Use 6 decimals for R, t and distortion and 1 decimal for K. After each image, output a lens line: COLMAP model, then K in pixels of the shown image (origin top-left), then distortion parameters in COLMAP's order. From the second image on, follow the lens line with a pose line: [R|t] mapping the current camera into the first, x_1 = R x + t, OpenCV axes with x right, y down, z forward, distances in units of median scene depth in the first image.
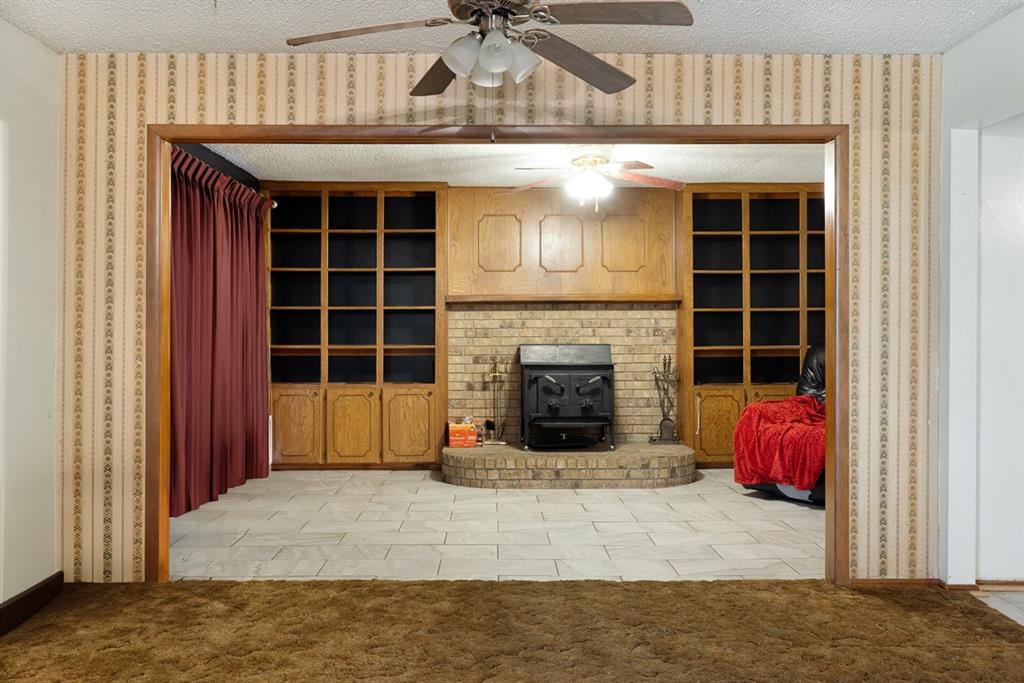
lens RADIAL K [[874.1, 0, 497.7], [0, 874.1, 320.4], [0, 0, 1]] dist [0.000450, -0.007094]
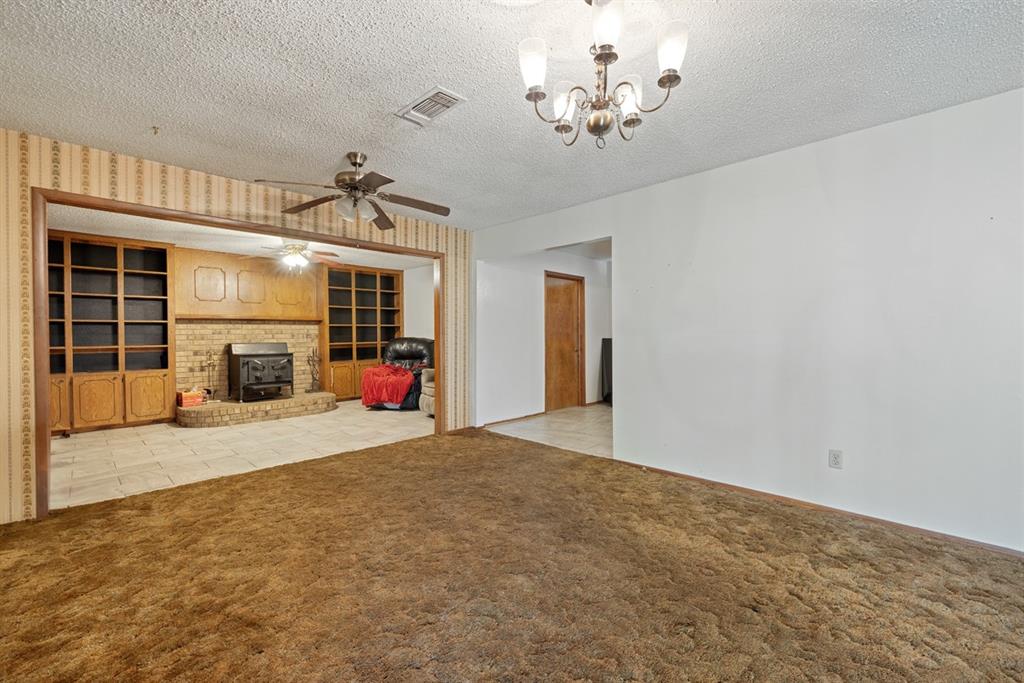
lens RADIAL K [[438.1, 0, 515.7], [0, 438.1, 338.7], [0, 0, 1]] dist [0.002312, 0.000354]
pose [[0.696808, -0.009542, 0.717194, -0.205610], [-0.003651, 0.999851, 0.016850, 0.000926], [-0.717249, -0.014359, 0.696669, -0.020415]]
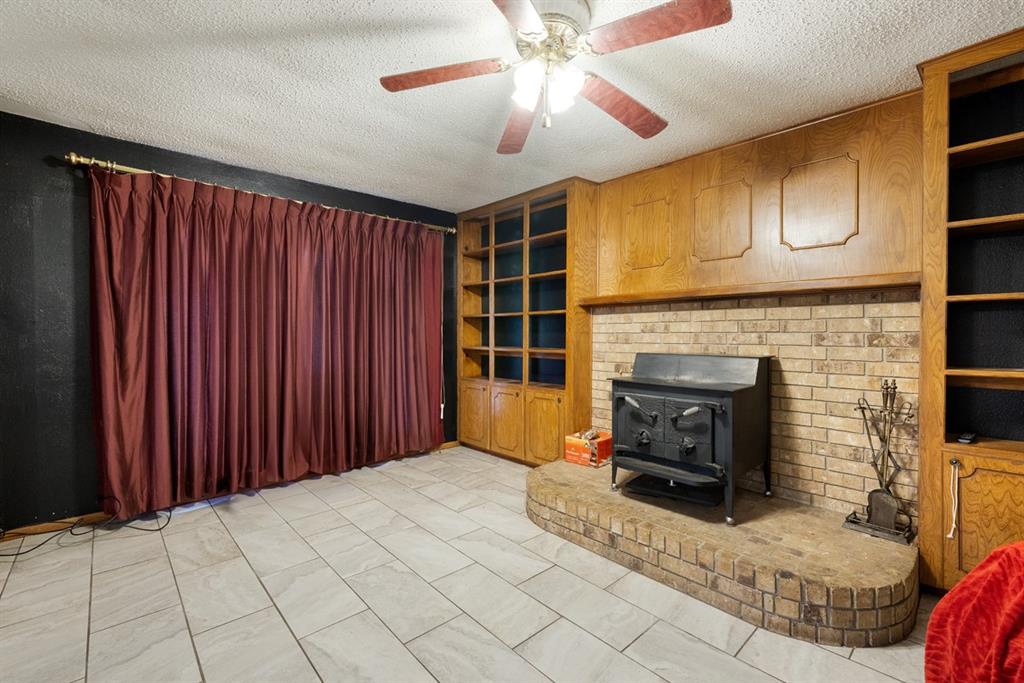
lens RADIAL K [[438.1, 0, 510.4], [0, 438.1, 339.9], [0, 0, 1]] dist [0.002312, 0.000354]
pose [[0.672646, 0.013493, -0.739841, 0.244585], [0.000813, 0.999820, 0.018973, 0.007599], [0.739964, -0.013364, 0.672514, 0.633565]]
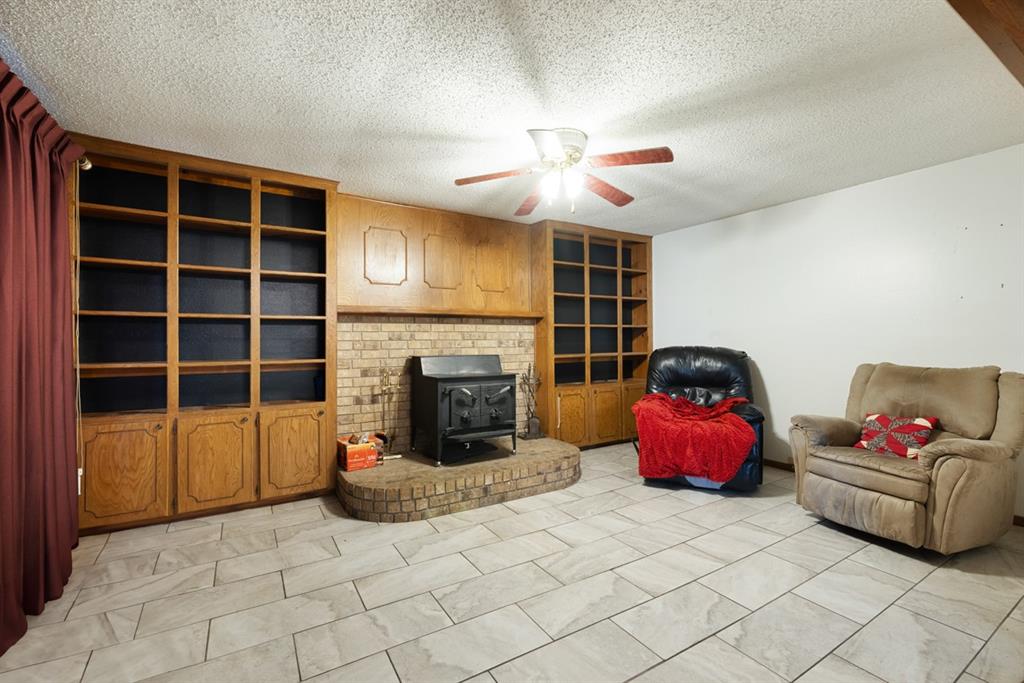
lens RADIAL K [[438.1, 0, 508.2], [0, 438.1, 338.4], [0, 0, 1]] dist [0.002312, 0.000354]
pose [[0.860154, 0.001391, 0.510033, -0.141447], [-0.001367, 0.999999, -0.000421, 0.006782], [-0.510033, -0.000335, 0.860155, 0.513210]]
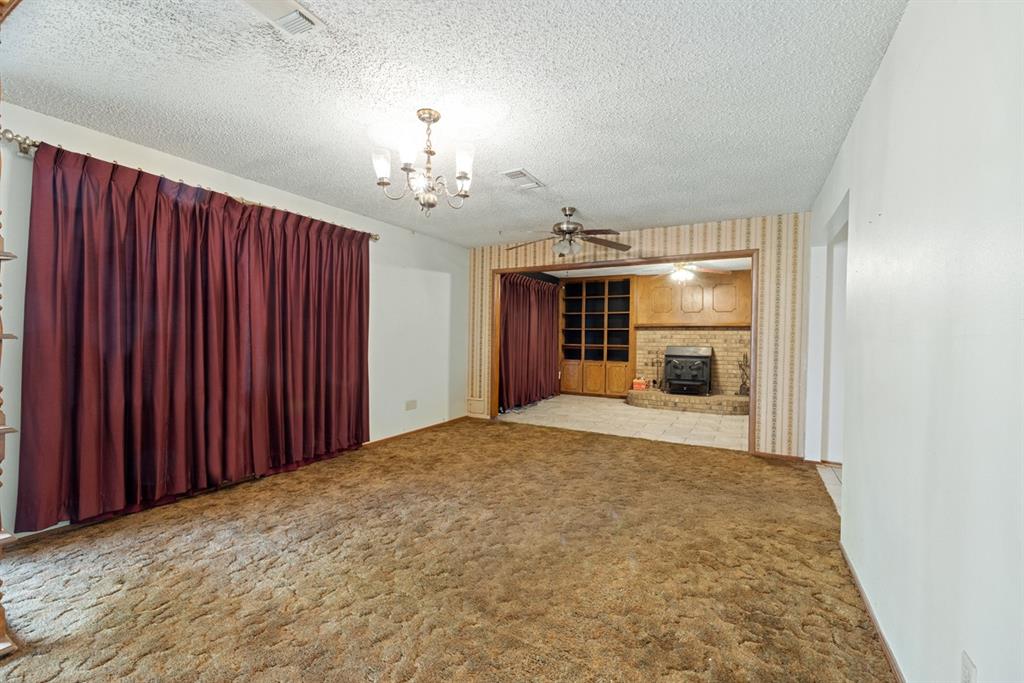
lens RADIAL K [[438.1, 0, 503.2], [0, 438.1, 333.3], [0, 0, 1]] dist [0.002312, 0.000354]
pose [[0.863449, 0.007925, -0.504374, 0.226003], [-0.008597, 0.999963, 0.000995, -0.001950], [0.504363, 0.003477, 0.863485, -0.166577]]
